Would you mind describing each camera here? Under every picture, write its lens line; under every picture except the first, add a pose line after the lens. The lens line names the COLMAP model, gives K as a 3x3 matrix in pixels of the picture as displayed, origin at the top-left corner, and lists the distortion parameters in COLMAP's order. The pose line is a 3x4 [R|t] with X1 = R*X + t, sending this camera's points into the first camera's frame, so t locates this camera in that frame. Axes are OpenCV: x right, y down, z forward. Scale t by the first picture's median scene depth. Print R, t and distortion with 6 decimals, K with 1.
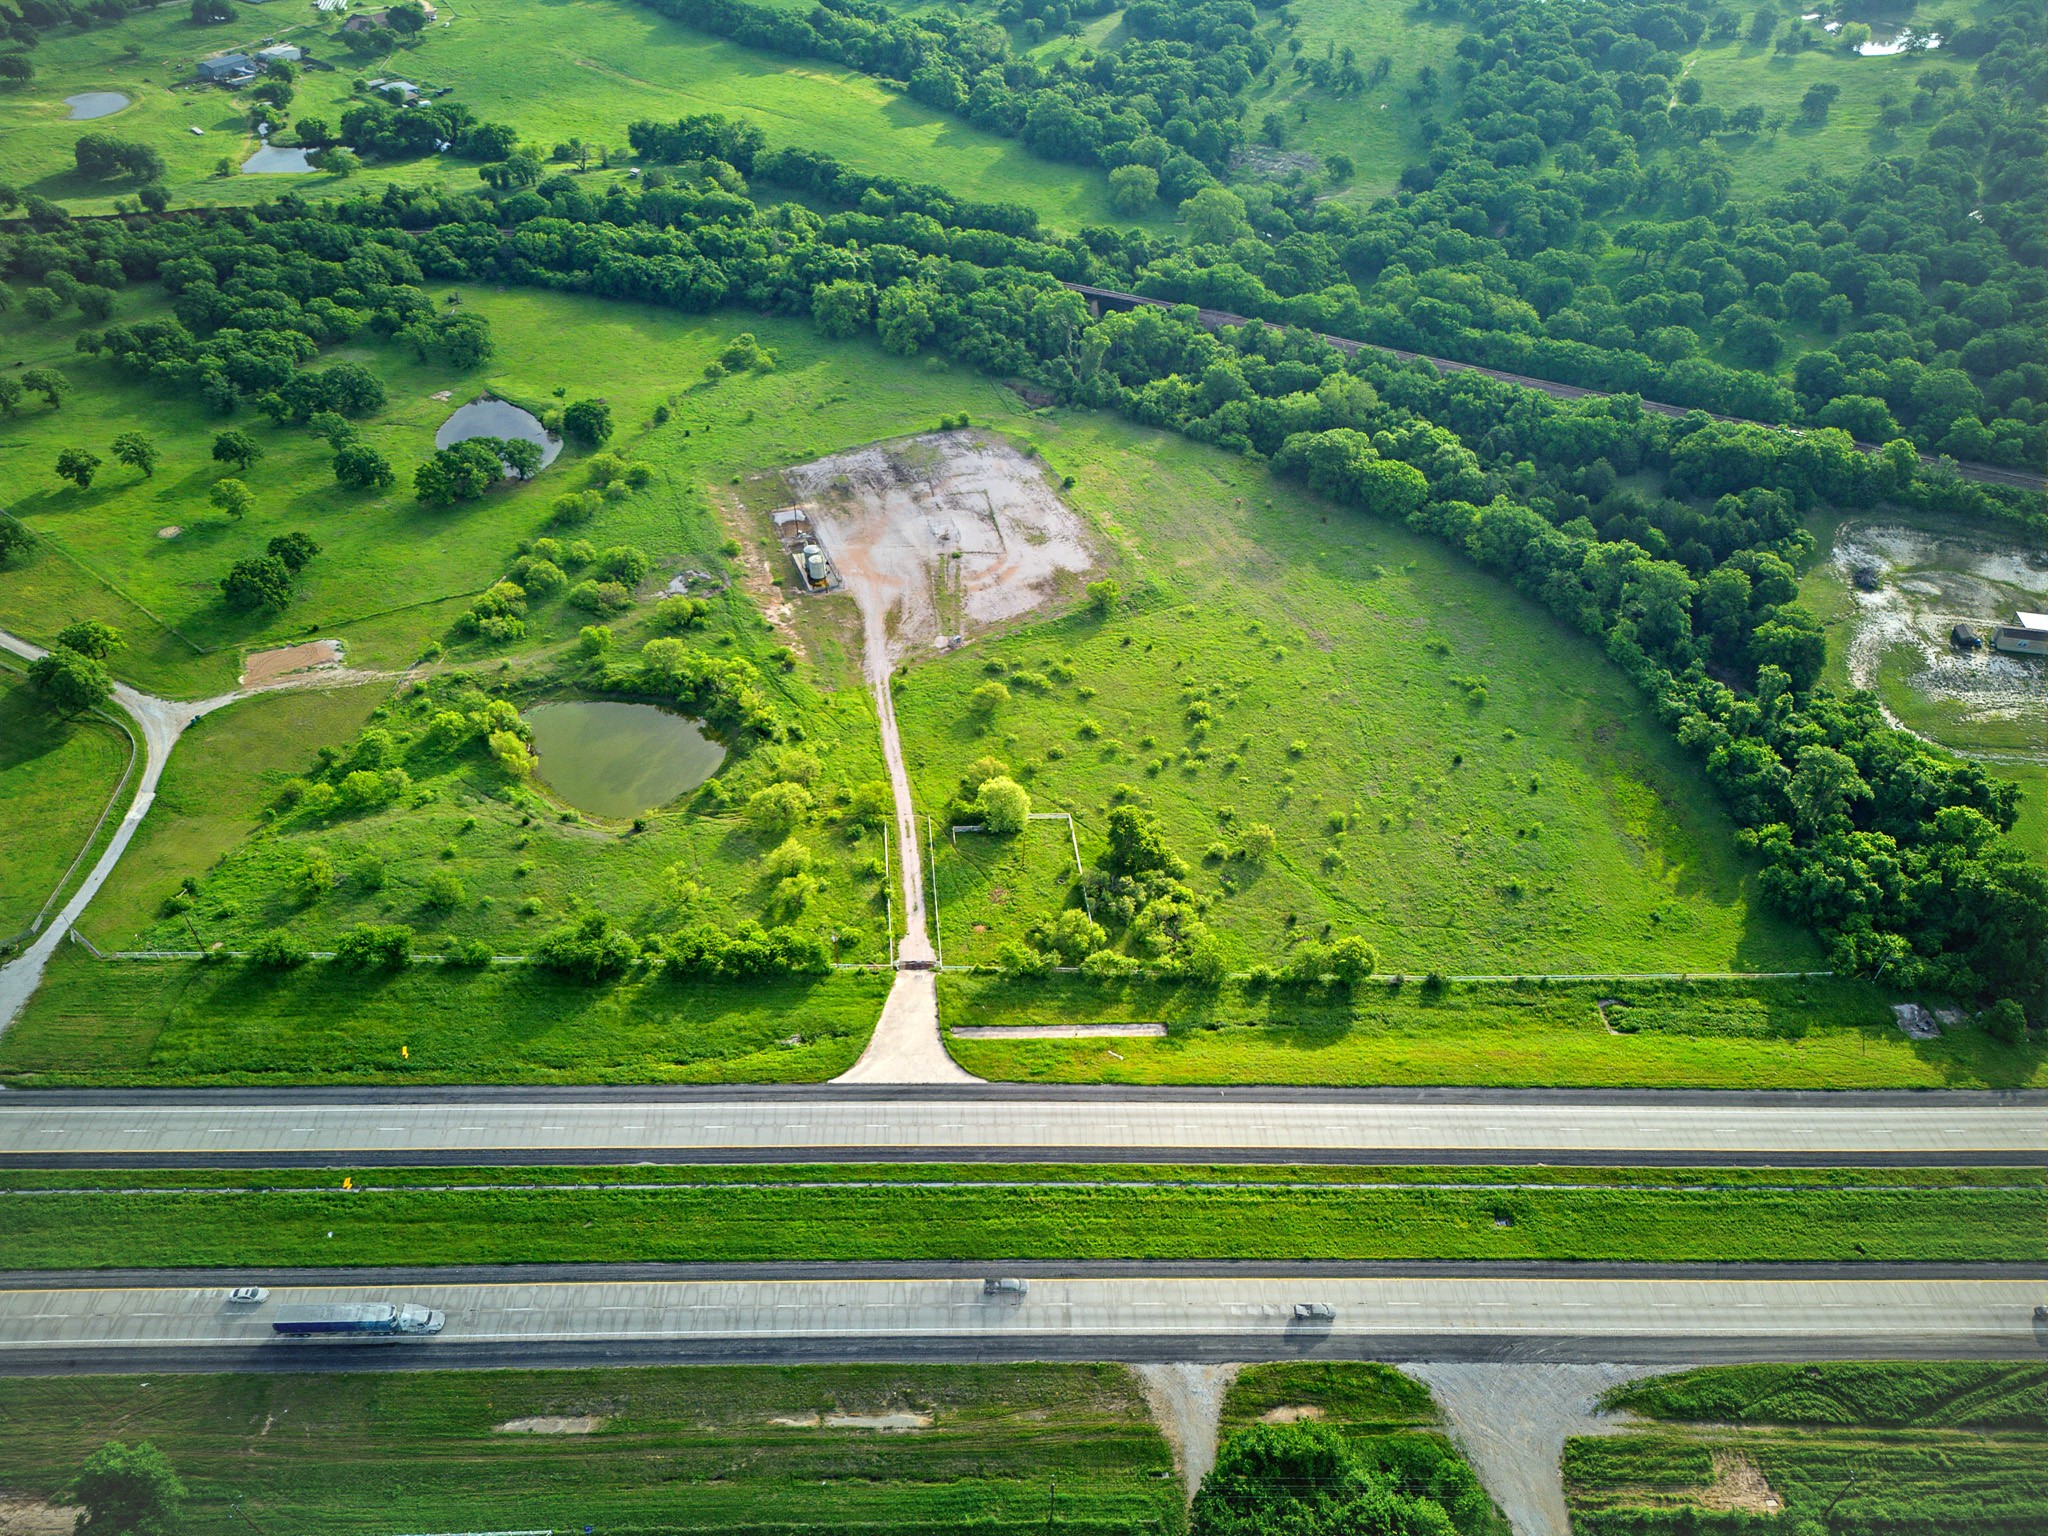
lens RADIAL K [[1435.8, 0, 1019.7], [0, 1435.8, 774.1], [0, 0, 1]] dist [0.070576, -0.065066]
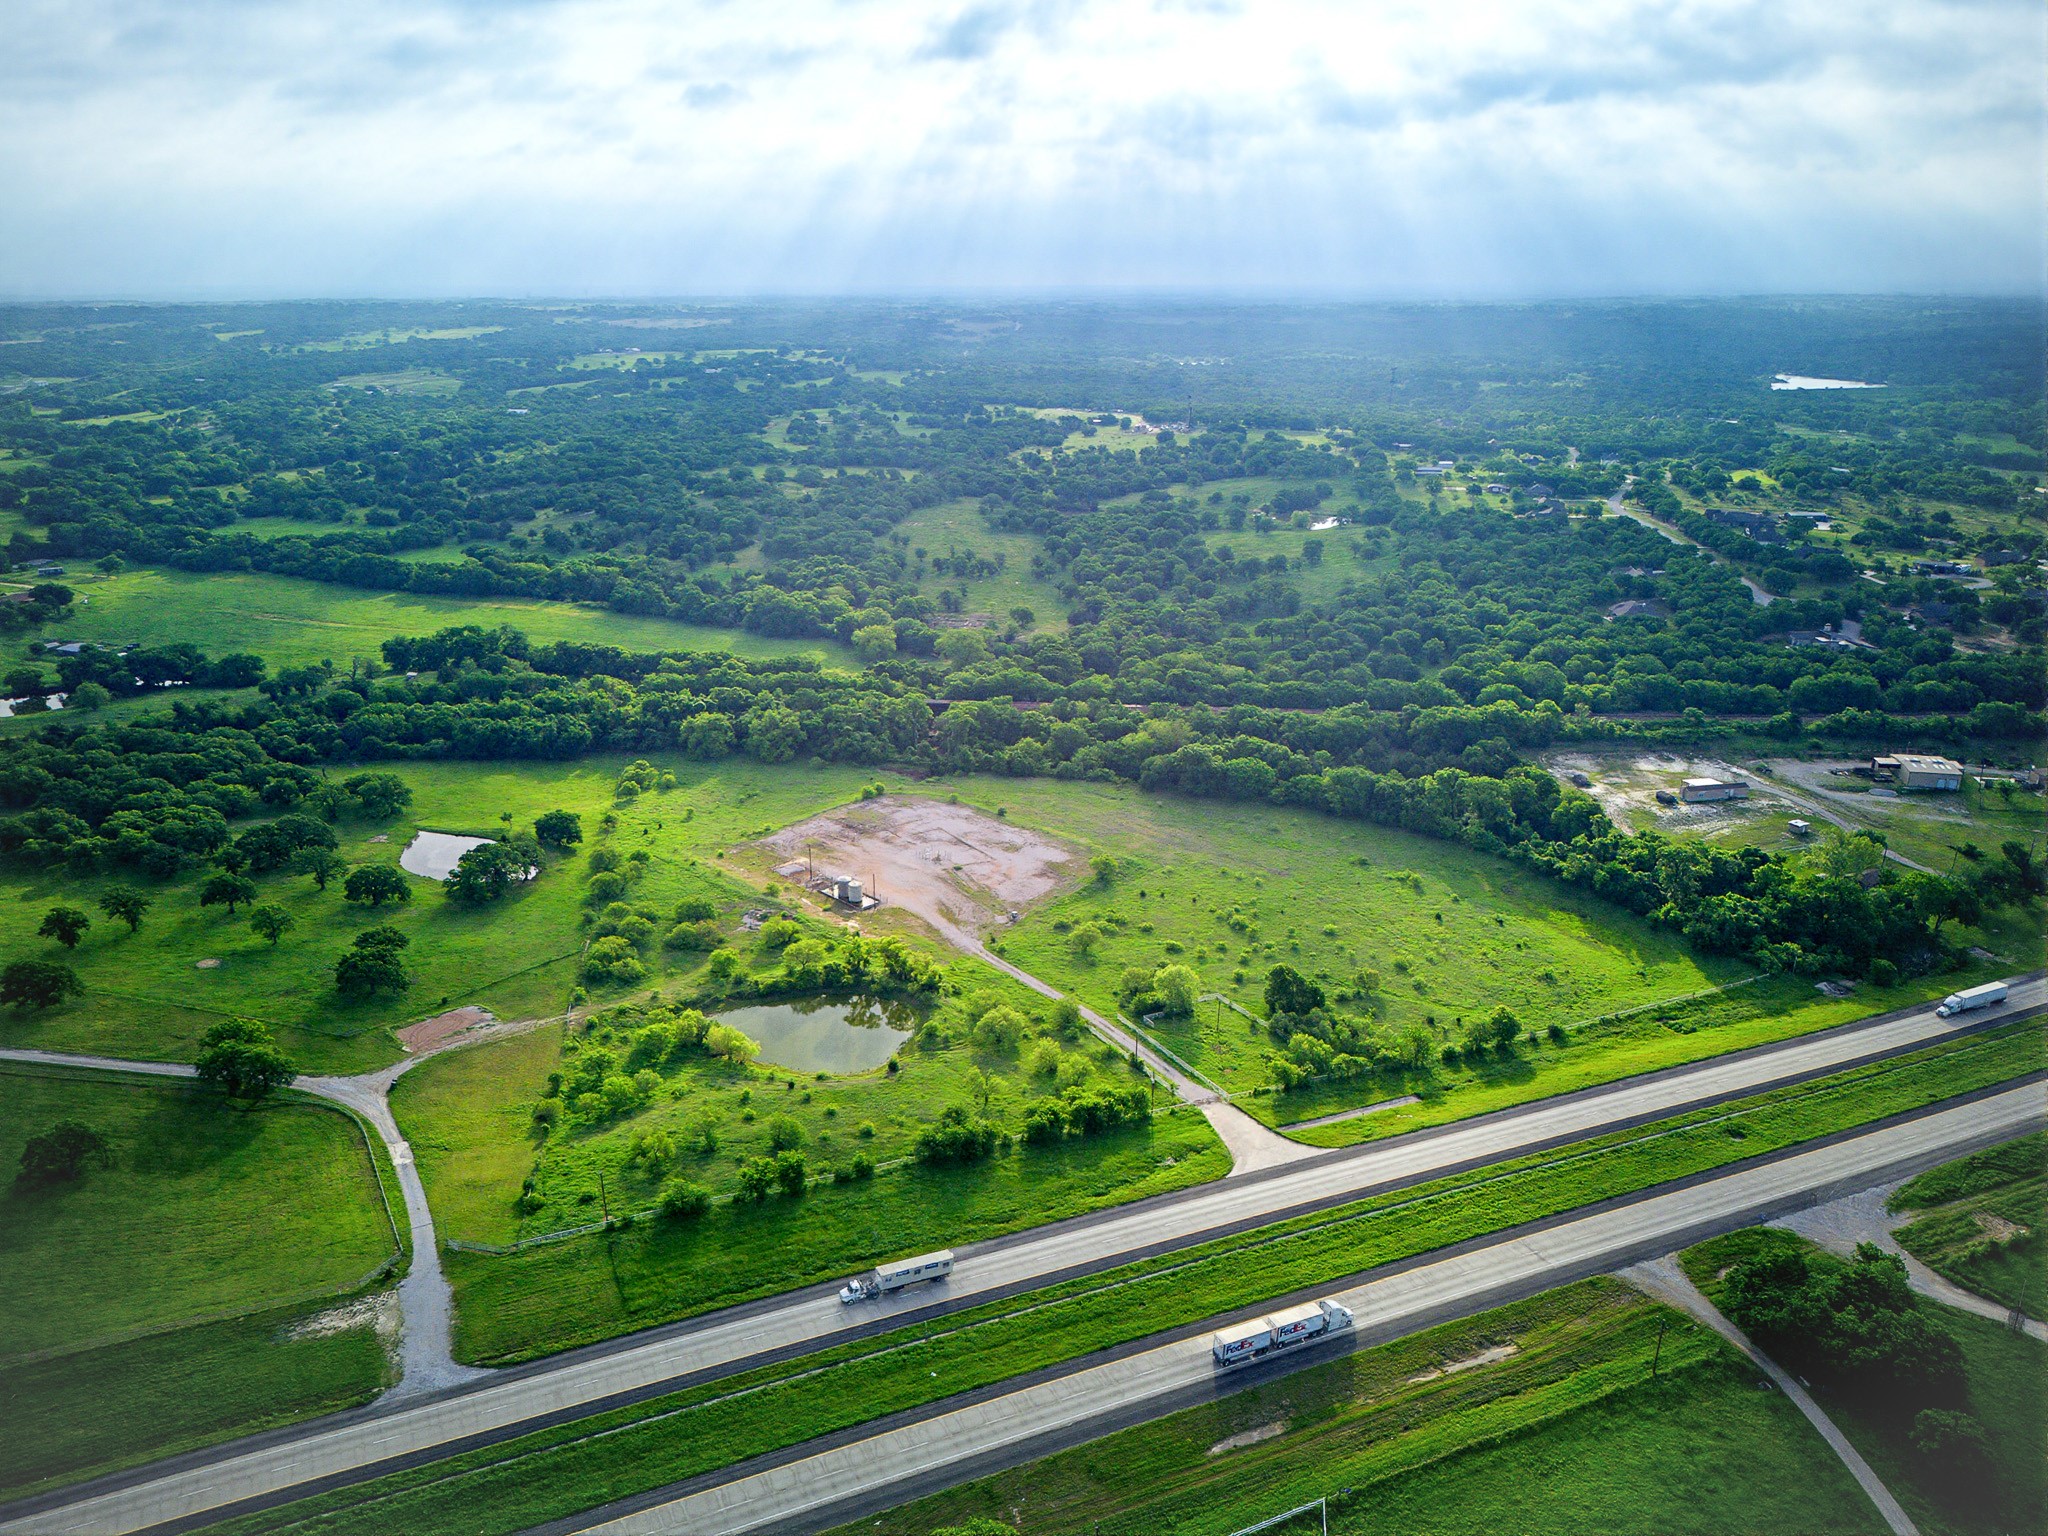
lens RADIAL K [[1435.8, 0, 1019.7], [0, 1435.8, 774.1], [0, 0, 1]] dist [0.070576, -0.065066]
pose [[0.913536, -0.126499, 0.386587, -0.532751], [0.259629, 0.912964, -0.314785, 0.187602], [-0.313120, 0.387937, 0.866868, -0.046088]]
